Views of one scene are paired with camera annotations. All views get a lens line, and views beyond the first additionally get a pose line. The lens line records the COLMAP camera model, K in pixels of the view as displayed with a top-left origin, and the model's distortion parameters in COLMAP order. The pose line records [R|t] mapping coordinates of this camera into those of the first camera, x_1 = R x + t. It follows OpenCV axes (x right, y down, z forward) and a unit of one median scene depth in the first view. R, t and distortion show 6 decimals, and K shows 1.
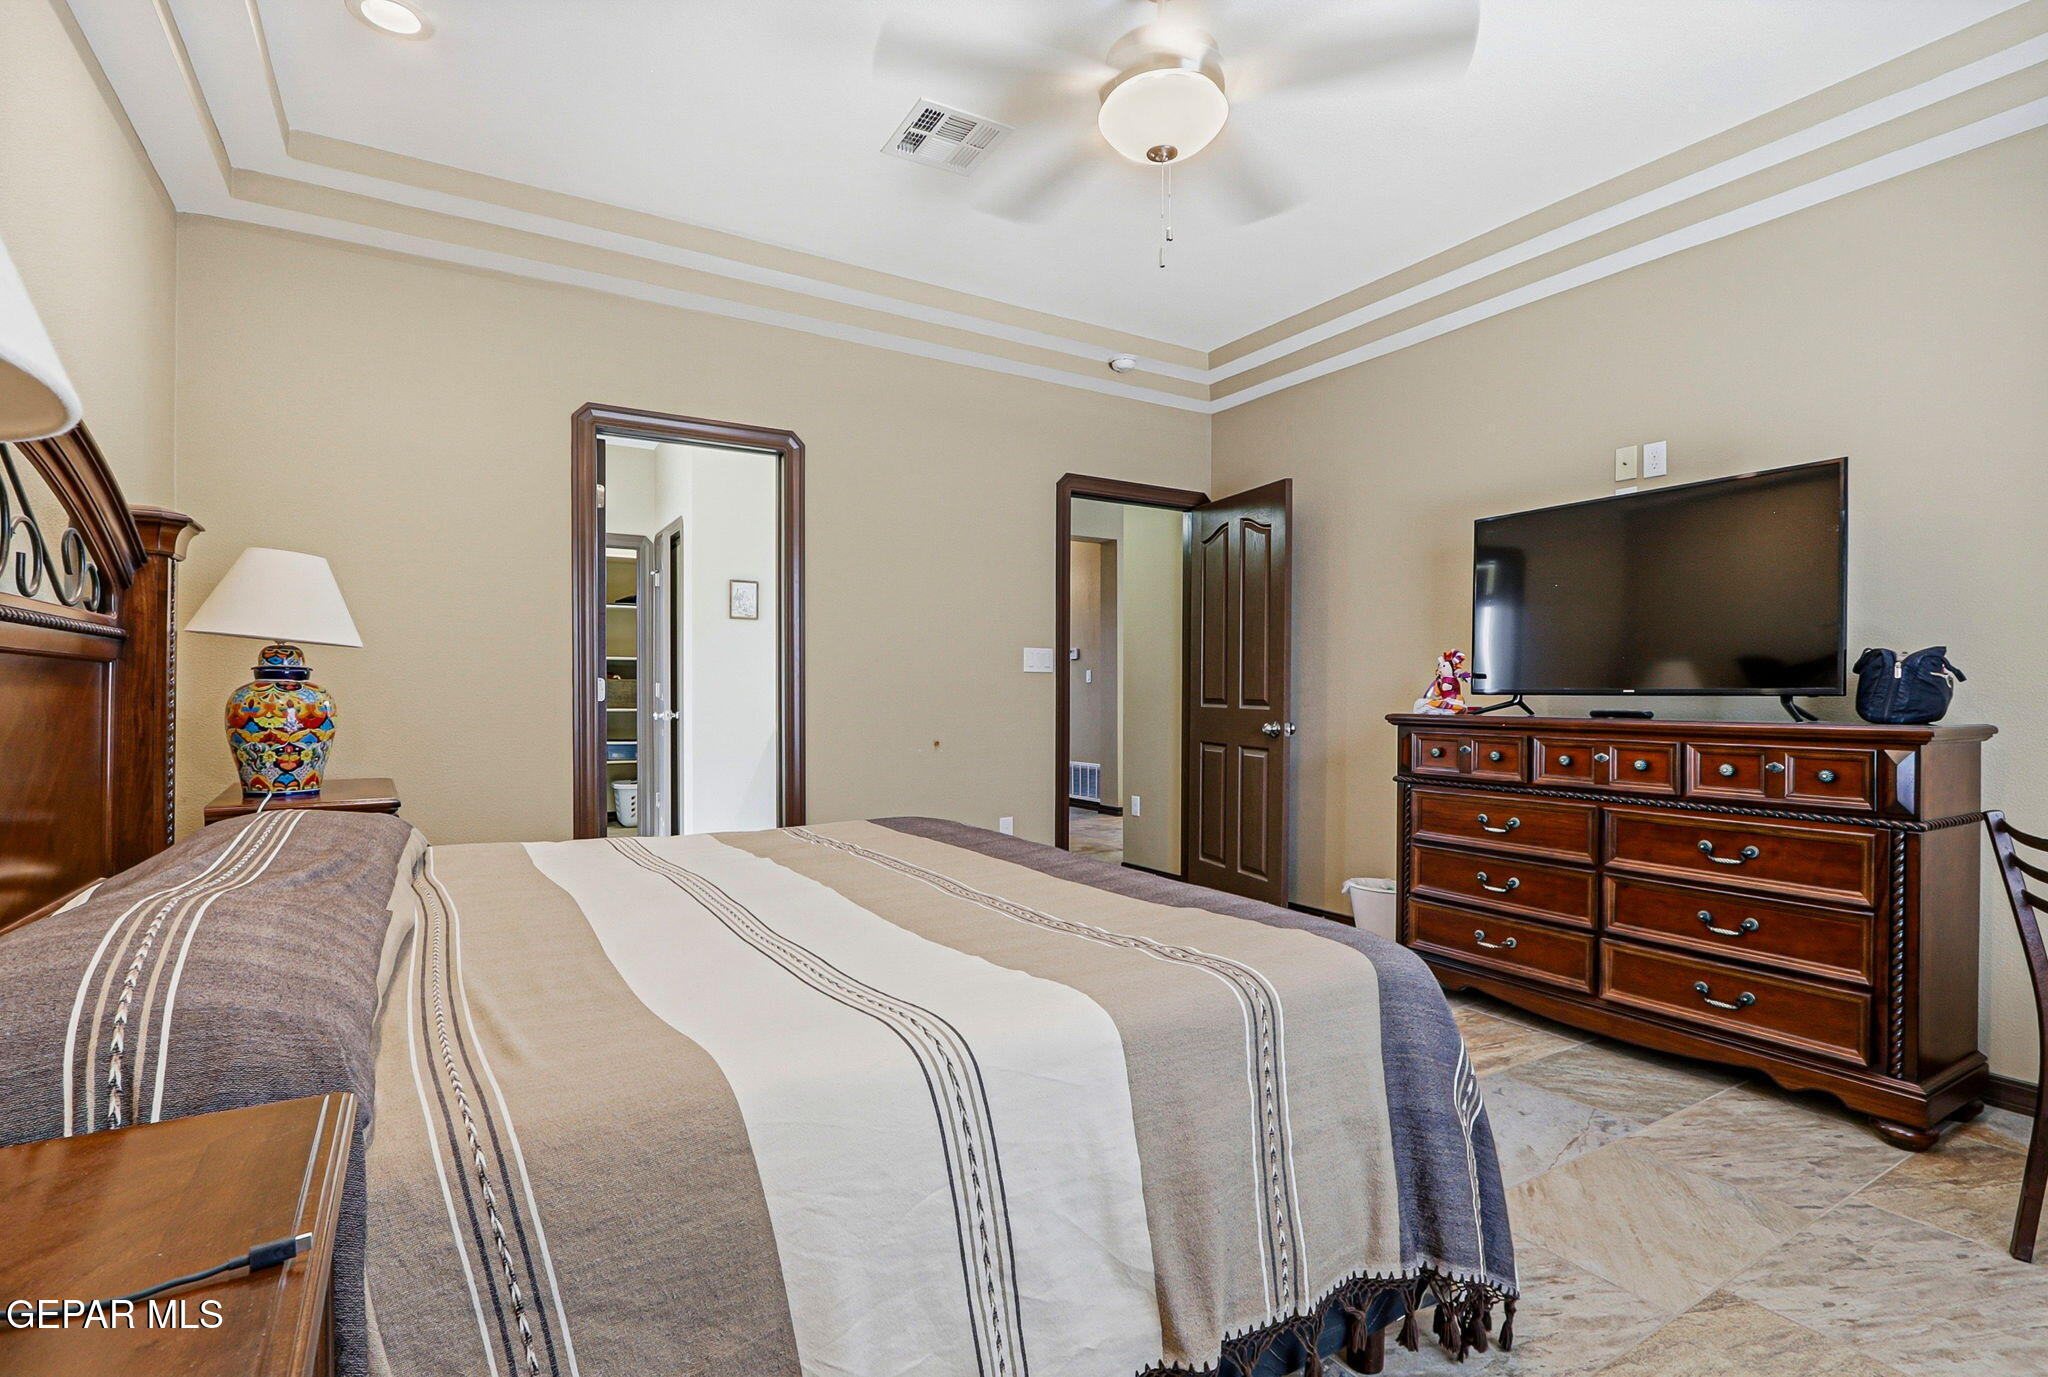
lens RADIAL K [[978.6, 0, 1024.0], [0, 978.6, 688.5], [0, 0, 1]] dist [-0.000118, -0.000056]
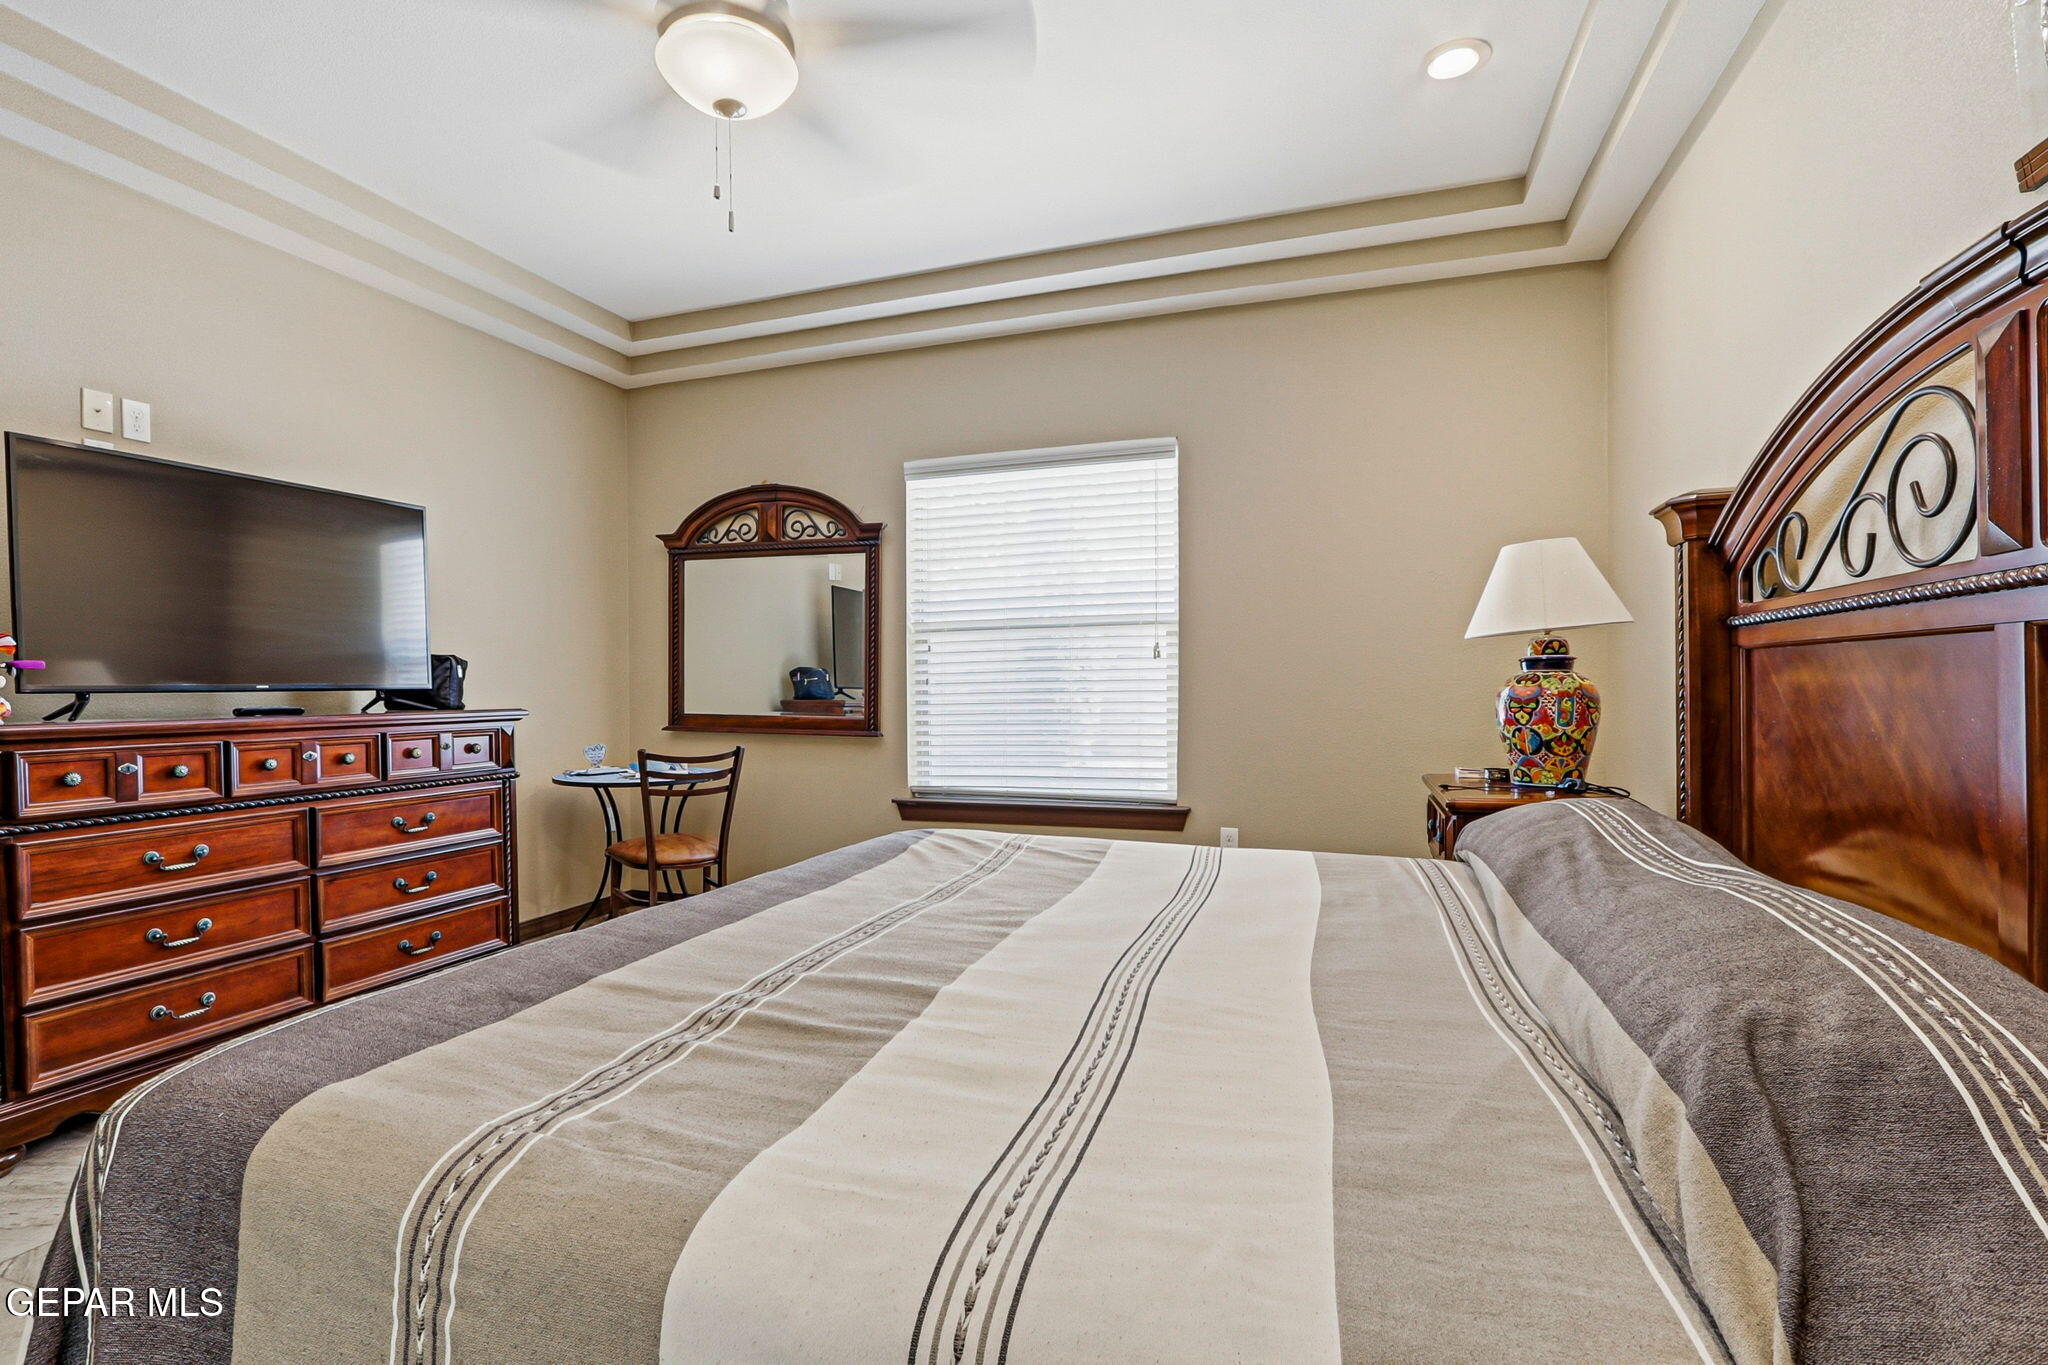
lens RADIAL K [[968.4, 0, 1021.5], [0, 968.4, 684.9], [0, 0, 1]] dist [-0.011242, -0.000204]
pose [[-0.646982, 0.004105, 0.762494, -0.593358], [0.004689, 0.999988, -0.001405, 0.005779], [-0.762491, 0.002667, -0.646994, 1.106352]]
